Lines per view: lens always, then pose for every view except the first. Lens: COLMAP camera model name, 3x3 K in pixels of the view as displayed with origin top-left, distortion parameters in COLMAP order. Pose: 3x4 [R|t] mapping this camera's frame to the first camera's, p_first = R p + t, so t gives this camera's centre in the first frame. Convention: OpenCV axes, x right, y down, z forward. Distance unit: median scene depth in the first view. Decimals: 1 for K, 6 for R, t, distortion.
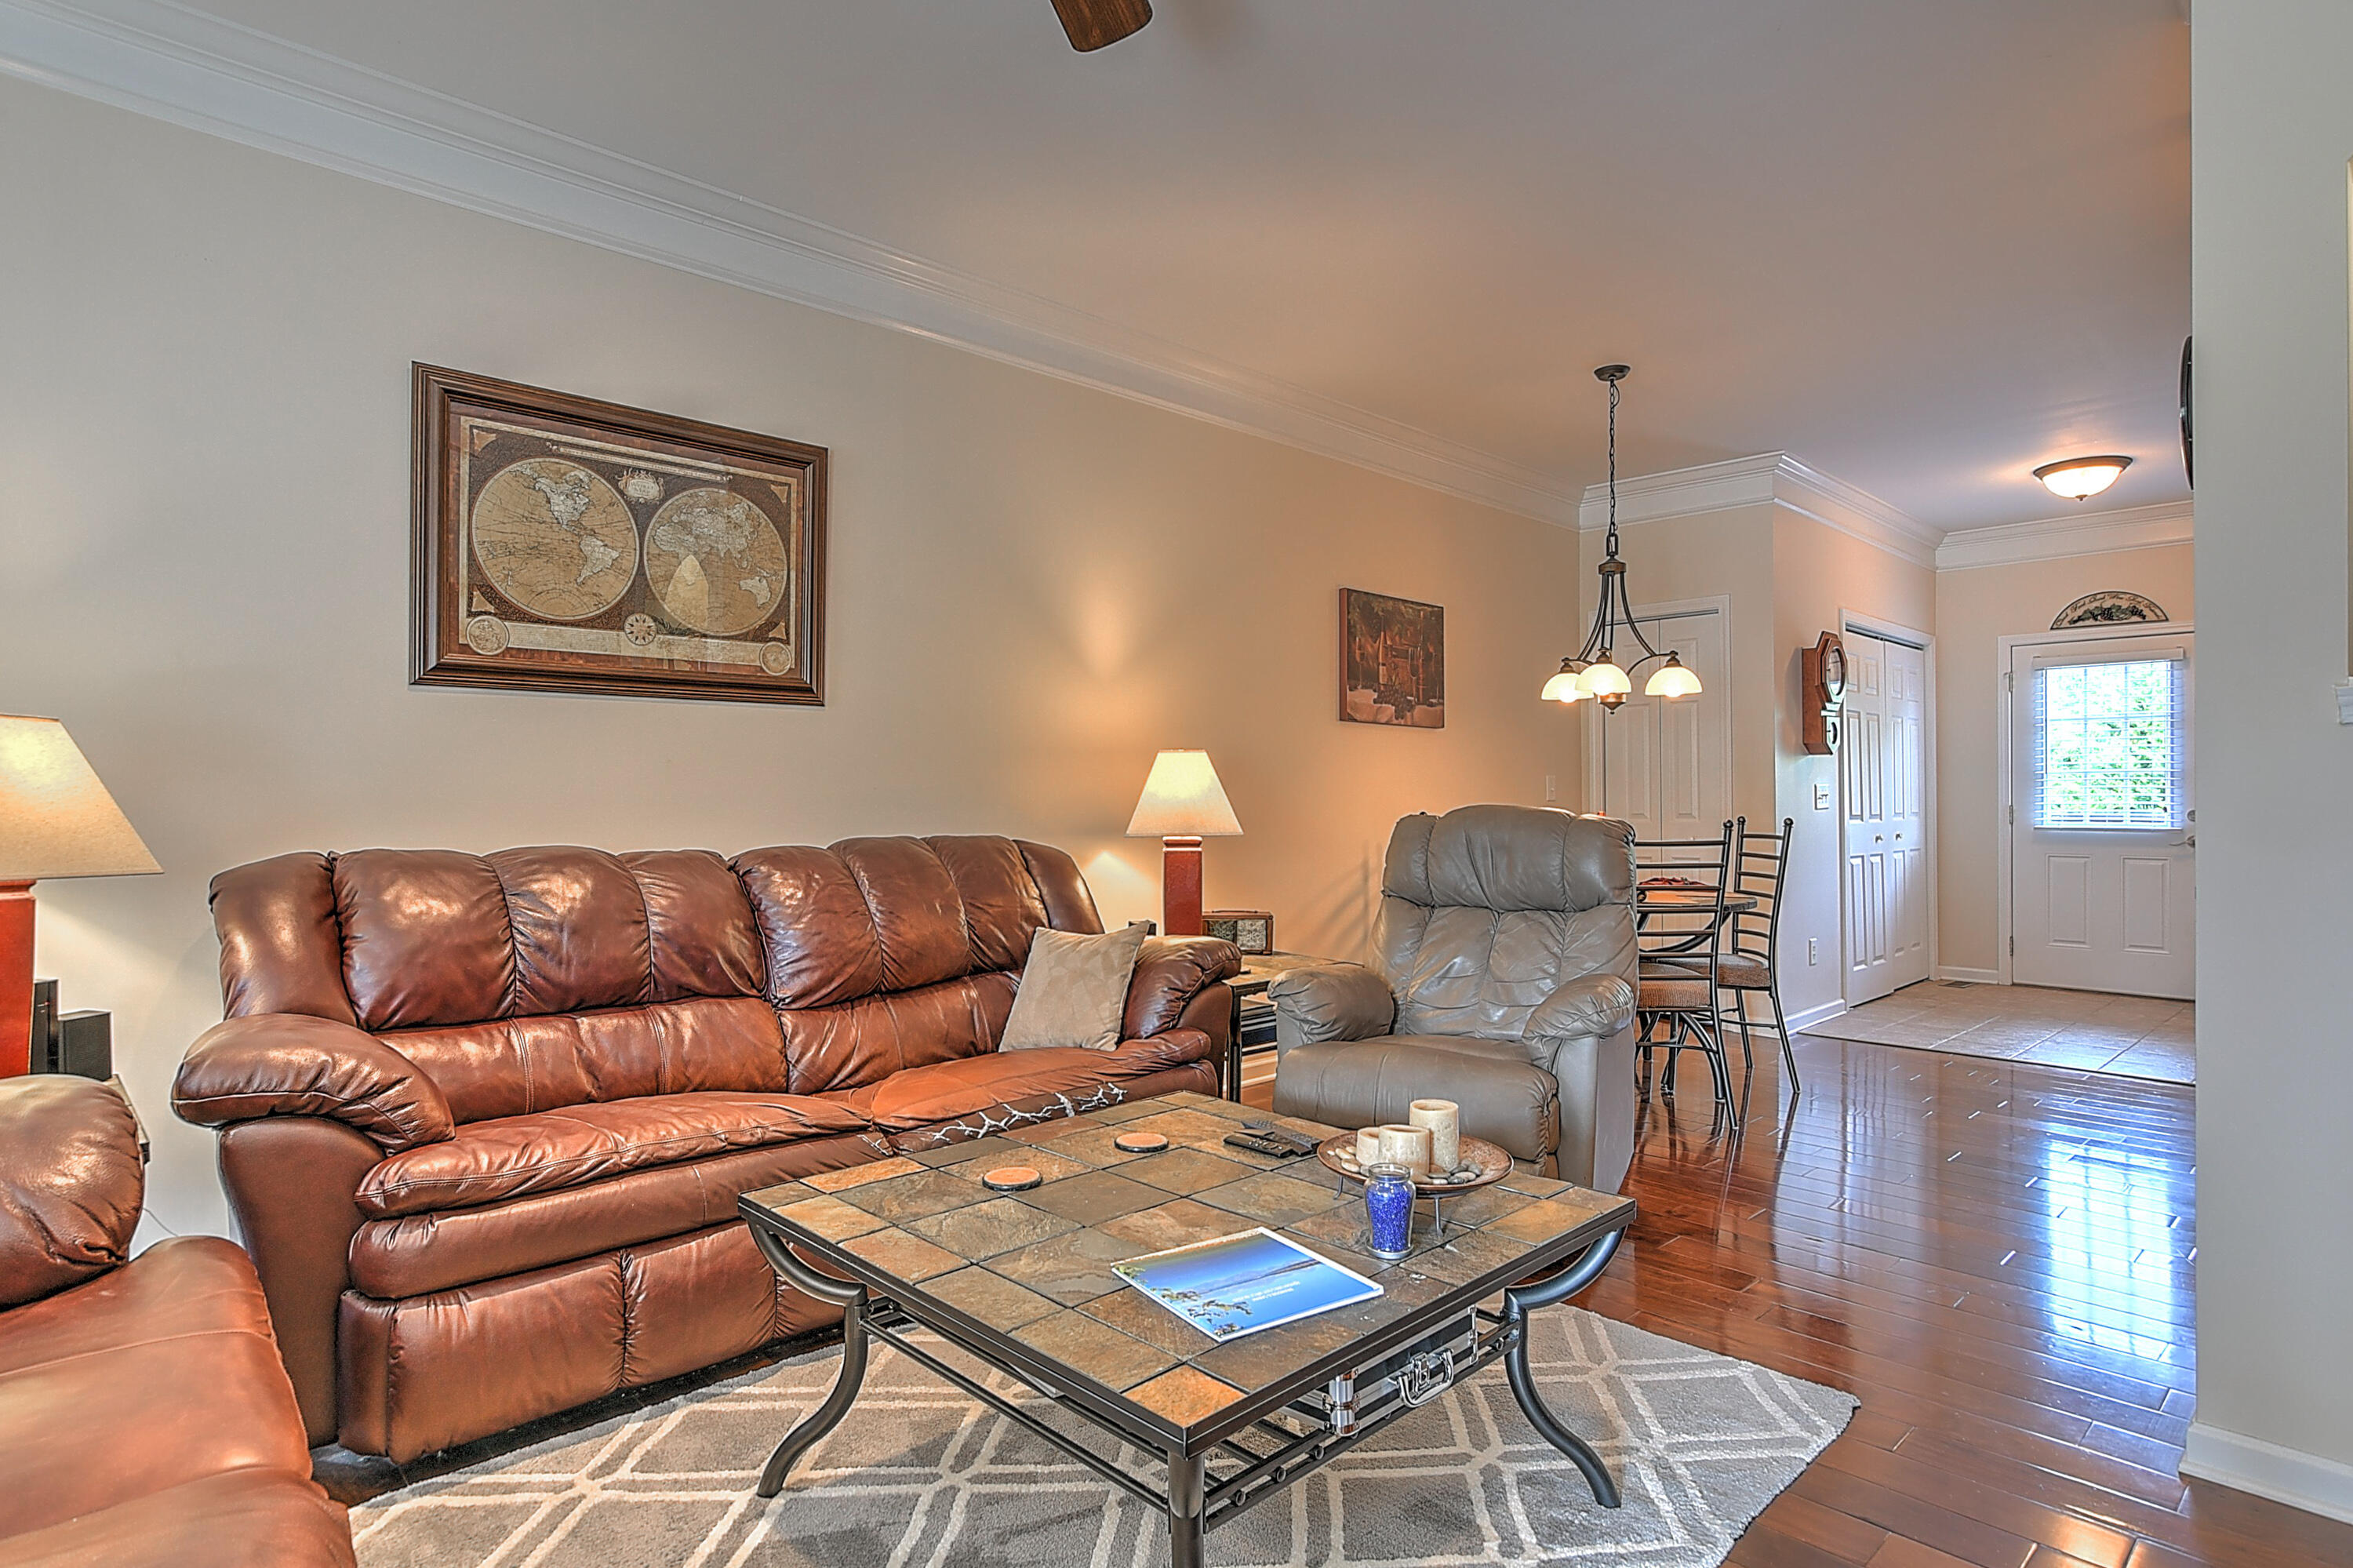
lens RADIAL K [[1223.3, 0, 1171.5], [0, 1223.3, 790.1], [0, 0, 1]] dist [-0.002386, 0.001158]
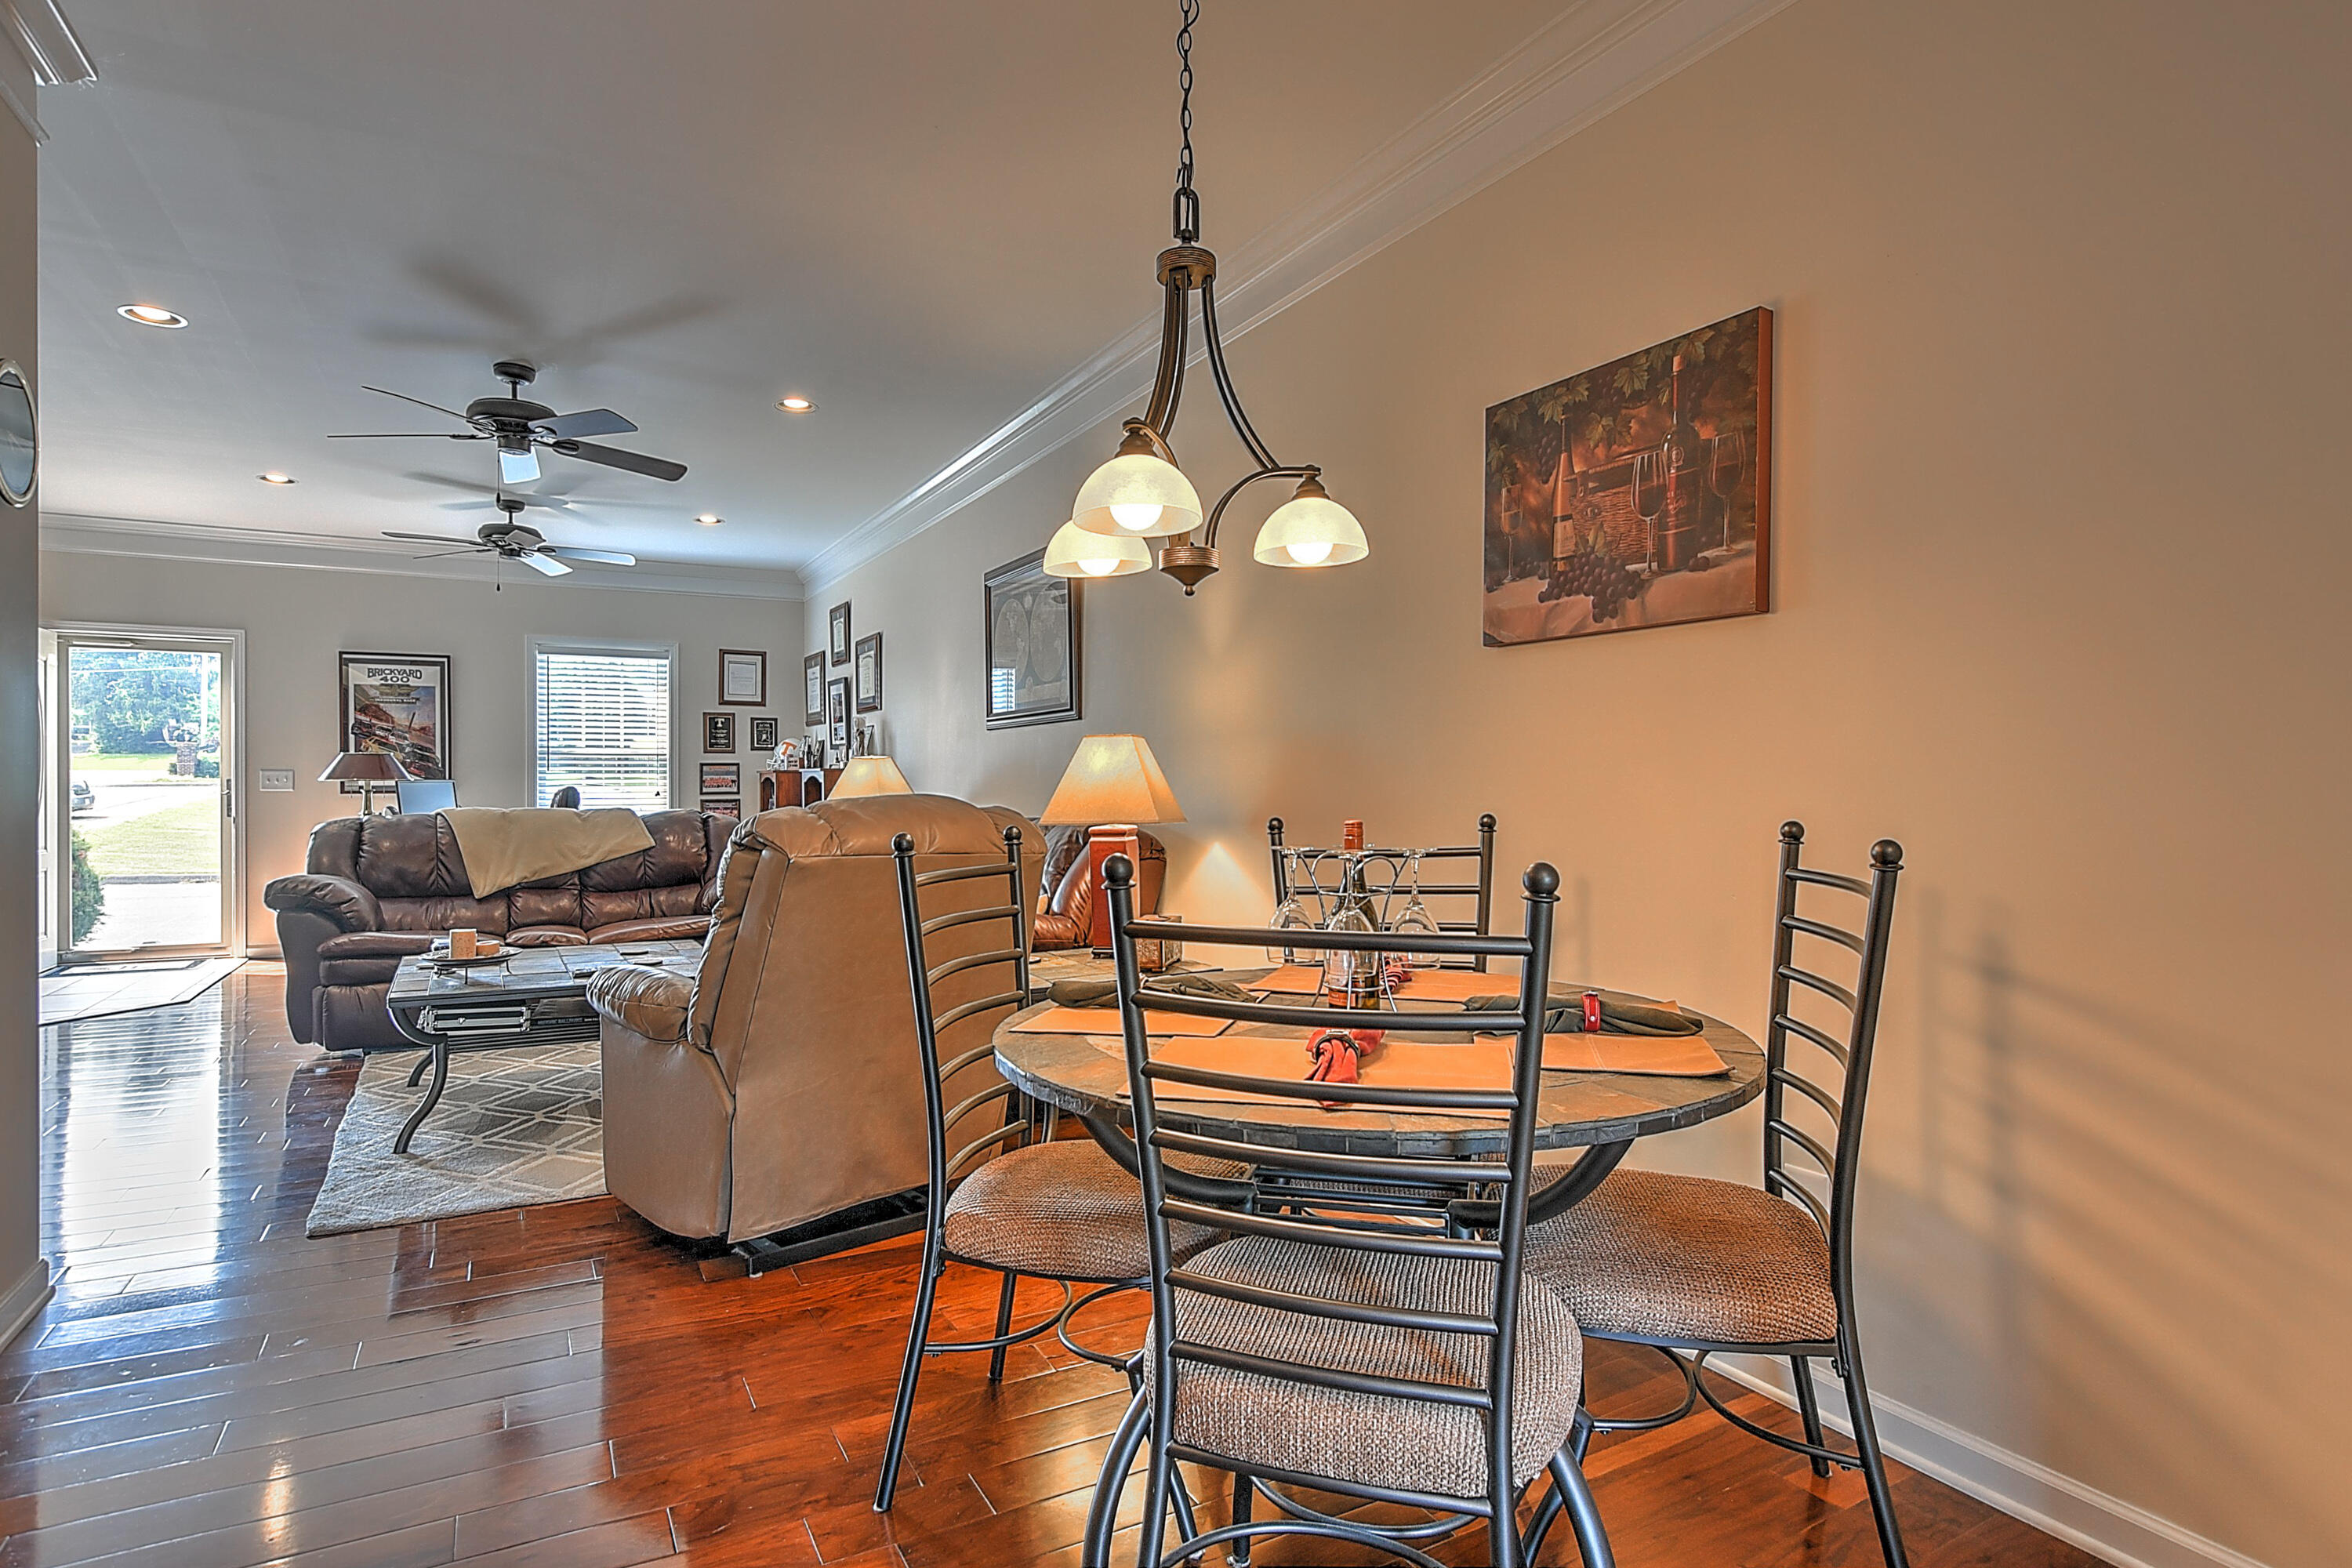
lens RADIAL K [[1222.8, 0, 1171.0], [0, 1222.8, 790.0], [0, 0, 1]] dist [-0.002386, 0.001158]
pose [[-0.255149, 0.006261, -0.966881, 1.132754], [0.007652, 0.999961, 0.004456, 0.007196], [0.966871, -0.006262, -0.255187, 1.587654]]
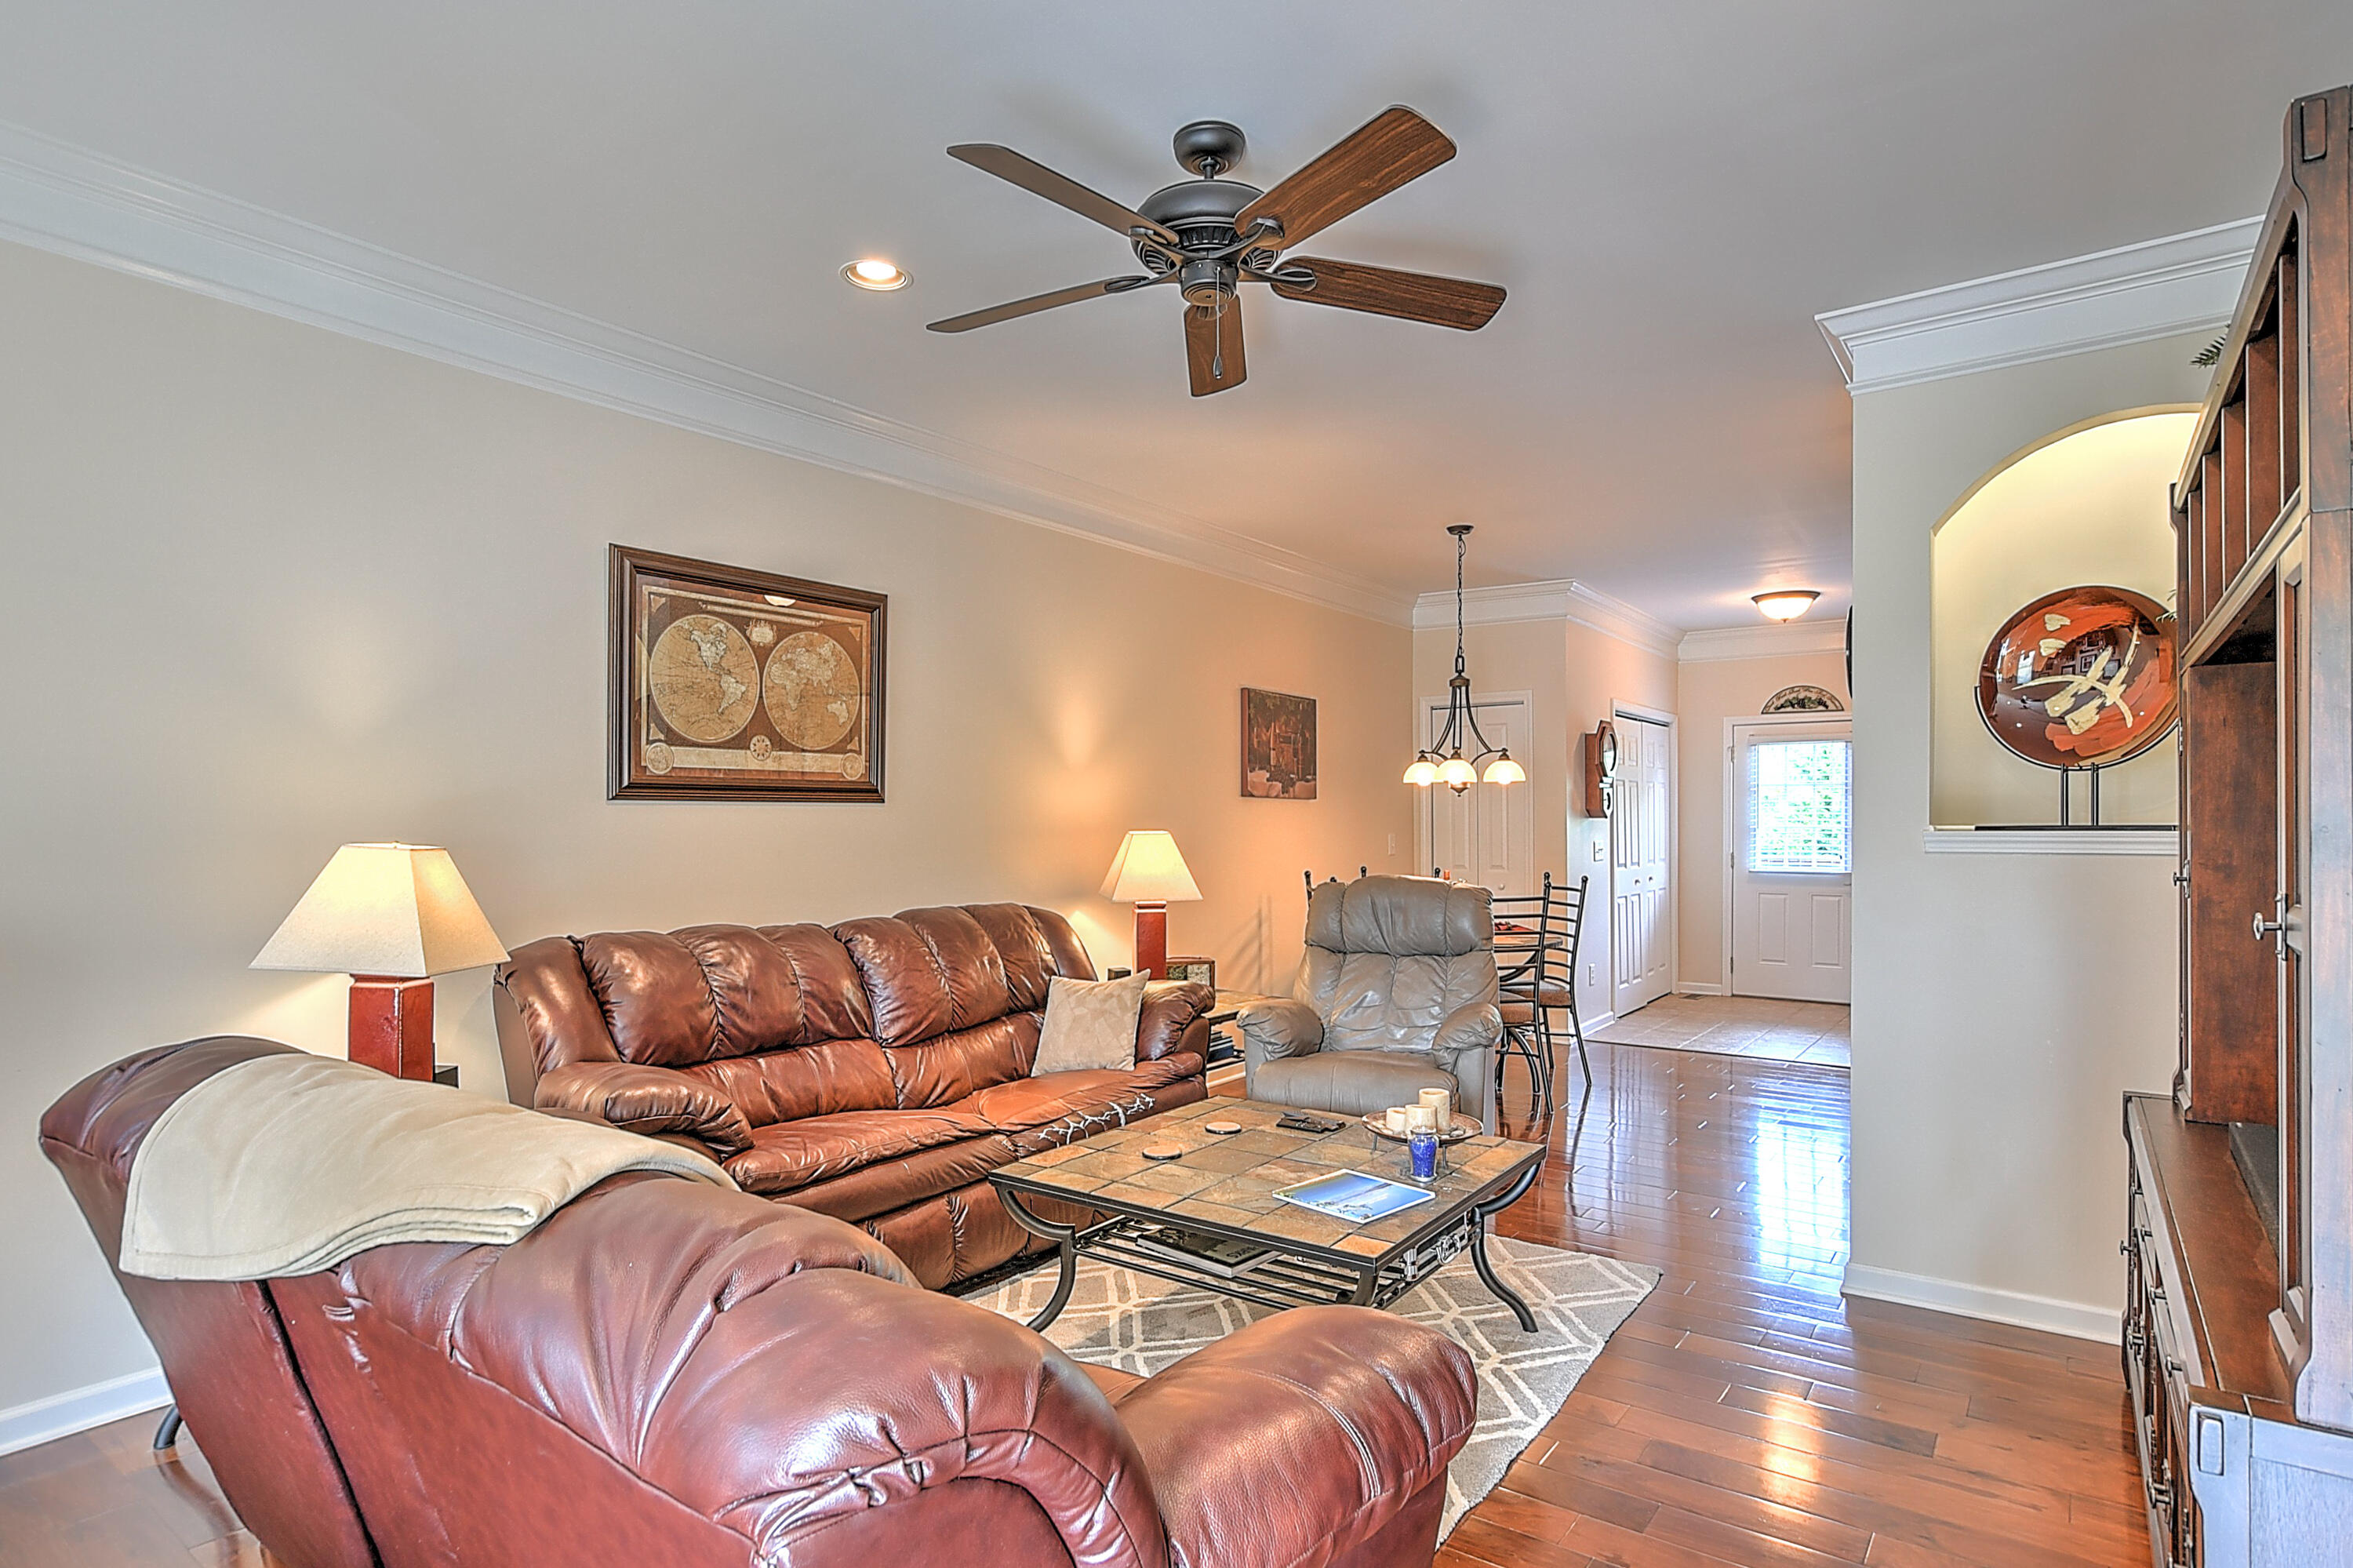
lens RADIAL K [[1231.9, 0, 1176.5], [0, 1231.9, 826.7], [0, 0, 1]] dist [-0.003297, -0.000054]
pose [[0.982751, -0.000555, 0.184933, -0.243576], [-0.001589, 0.999933, 0.011444, -0.064183], [-0.184927, -0.011541, 0.982685, -0.308574]]
